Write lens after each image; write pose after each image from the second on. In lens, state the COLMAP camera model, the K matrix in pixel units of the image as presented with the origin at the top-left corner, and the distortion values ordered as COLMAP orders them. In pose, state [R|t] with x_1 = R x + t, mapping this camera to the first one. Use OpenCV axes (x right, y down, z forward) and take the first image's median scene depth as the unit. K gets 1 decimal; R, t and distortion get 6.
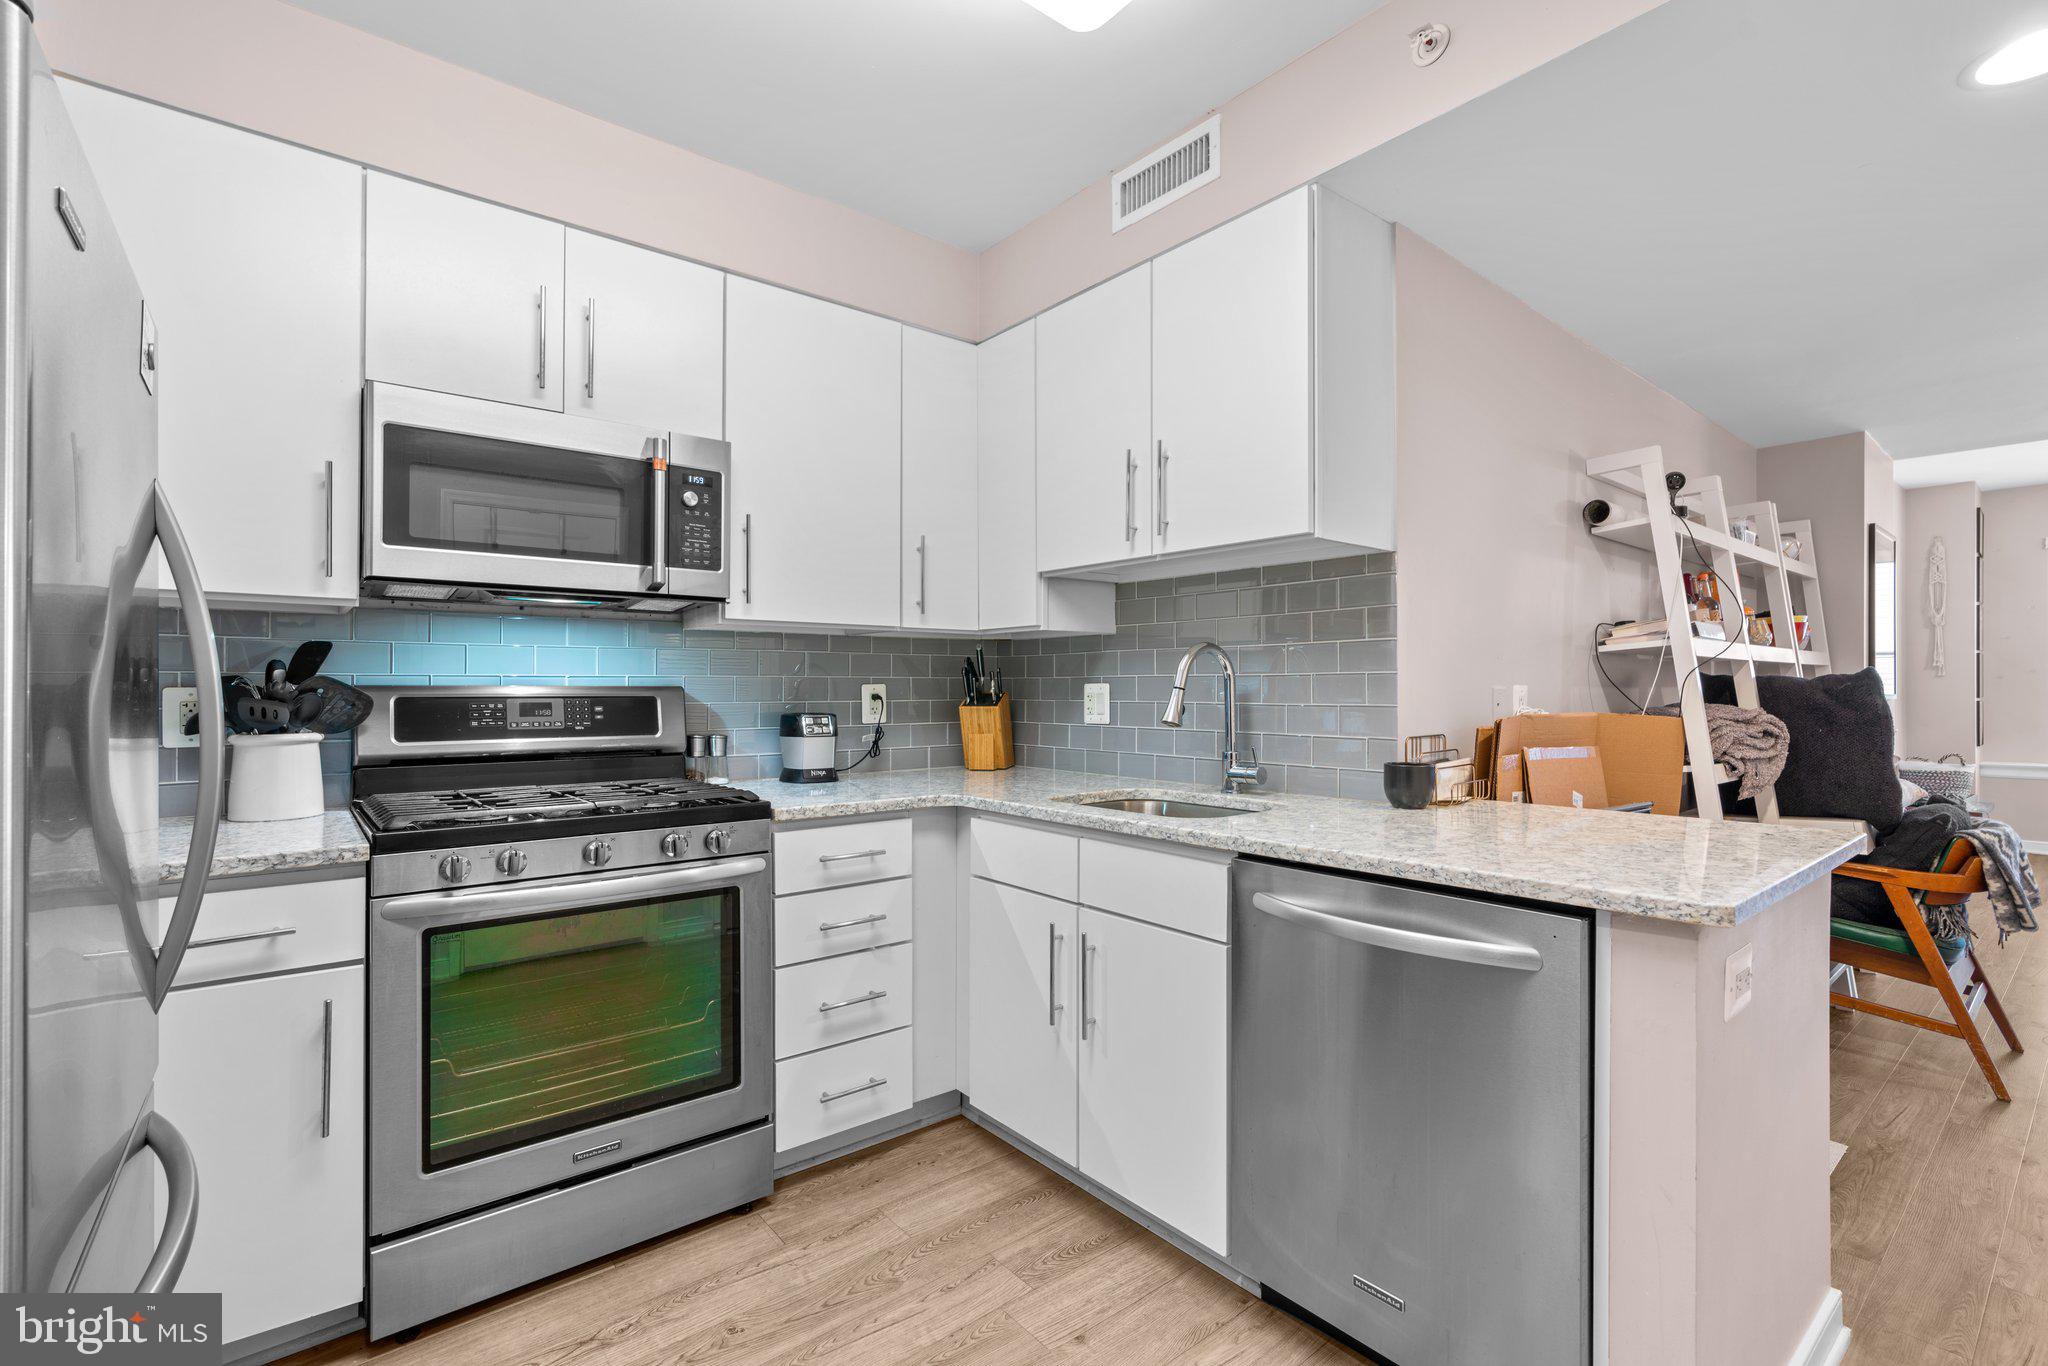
lens RADIAL K [[926.5, 0, 1023.4], [0, 926.5, 680.6], [0, 0, 1]] dist [-0.010081, 0.002390]
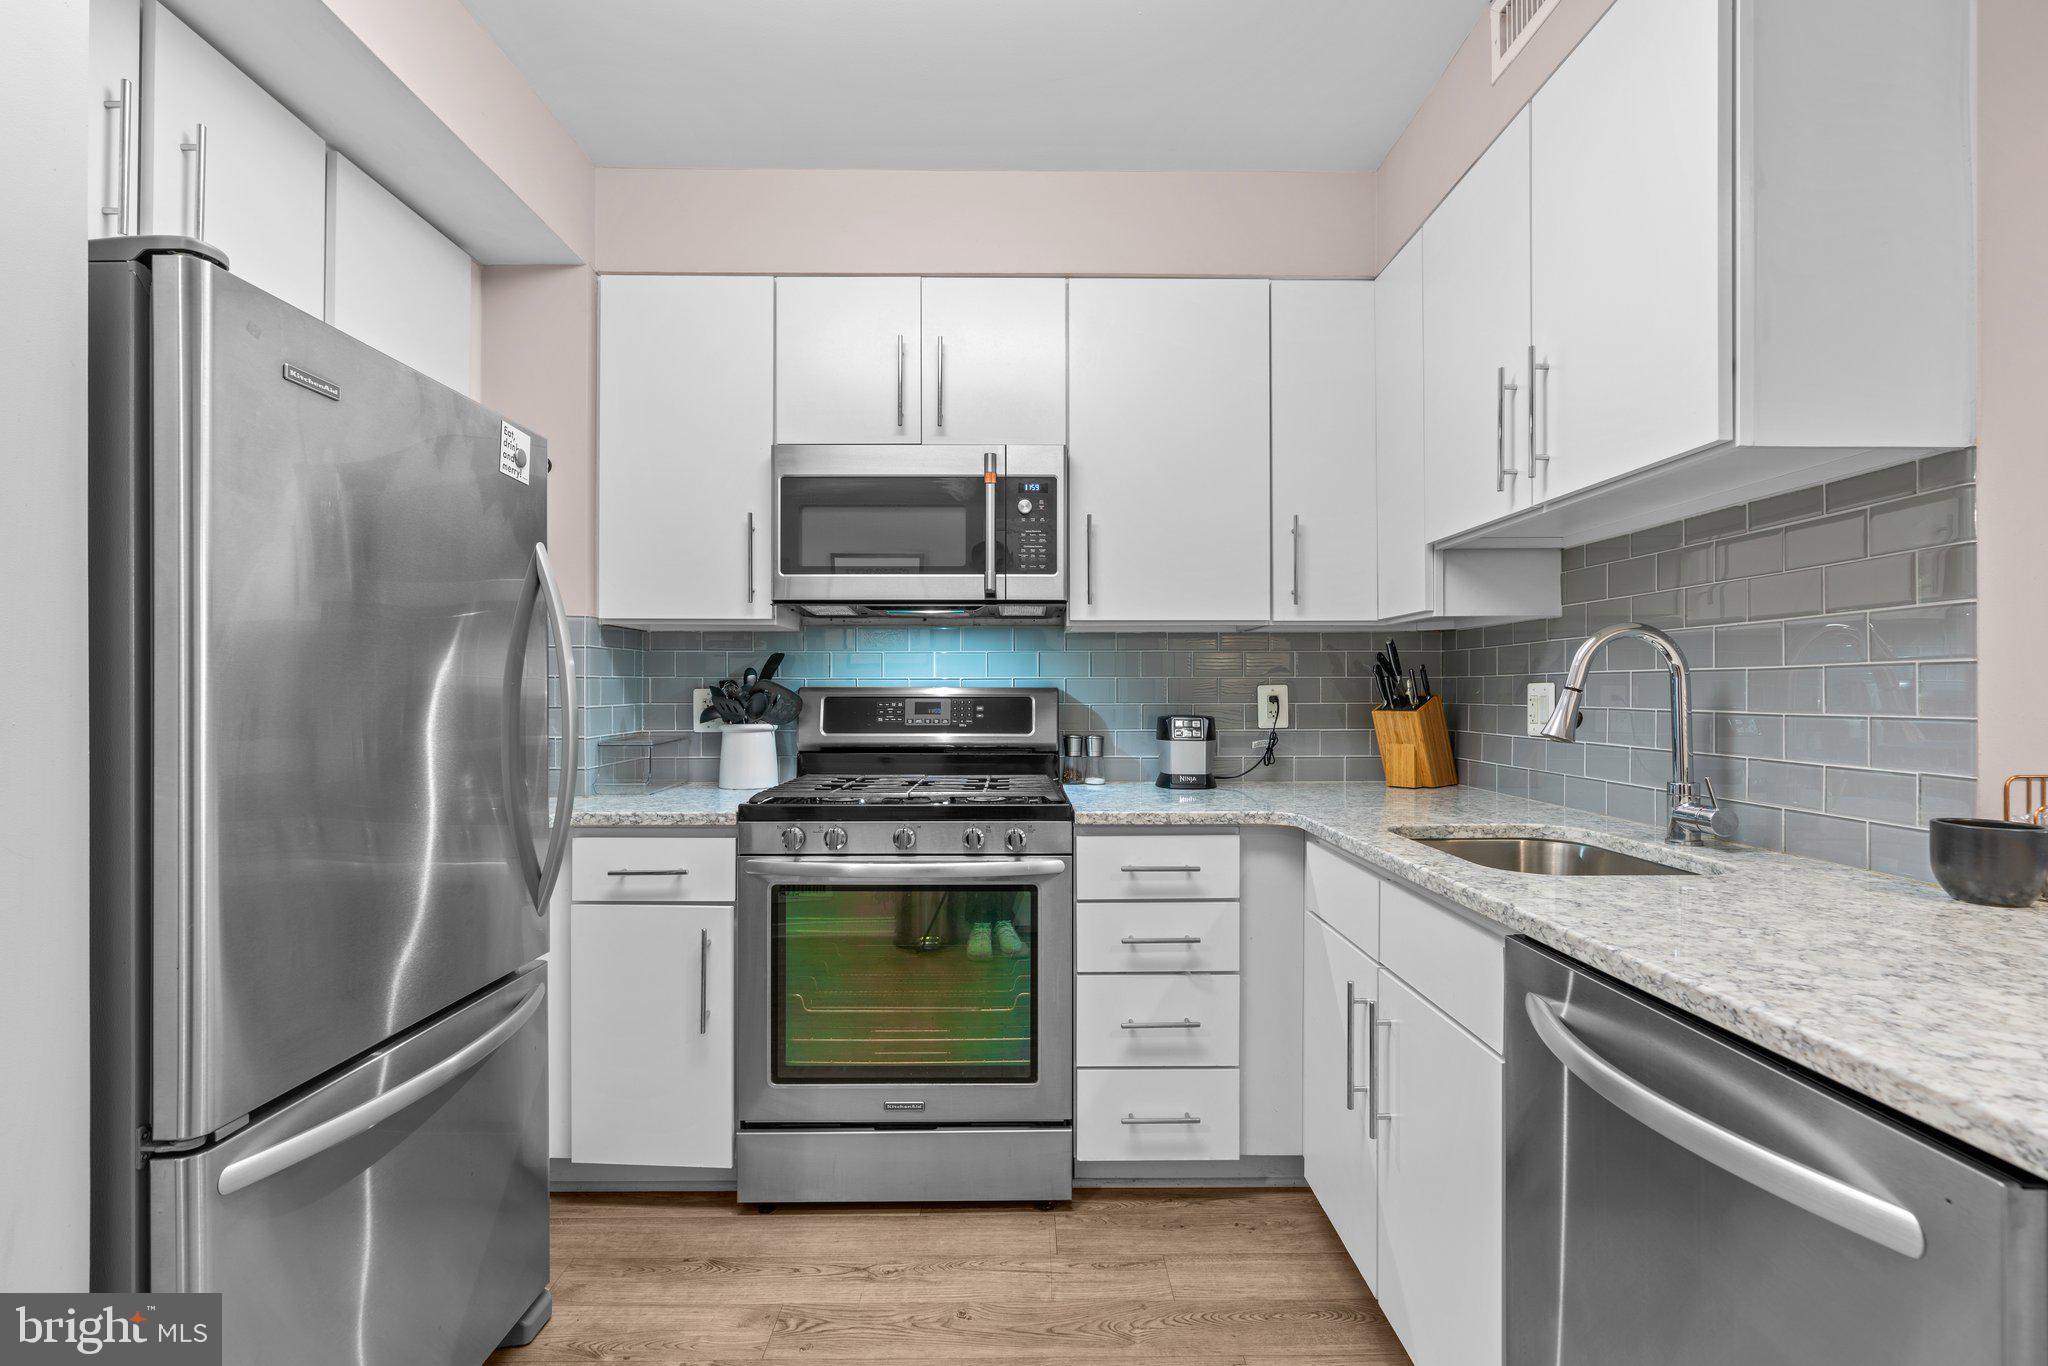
lens RADIAL K [[926.5, 0, 1021.6], [0, 926.5, 689.9], [0, 0, 1]] dist [-0.010081, 0.002390]
pose [[0.778719, -0.000714, -0.627372, 0.301674], [0.005115, 0.999973, 0.005210, 0.003575], [0.627352, -0.007266, 0.778702, 0.195553]]
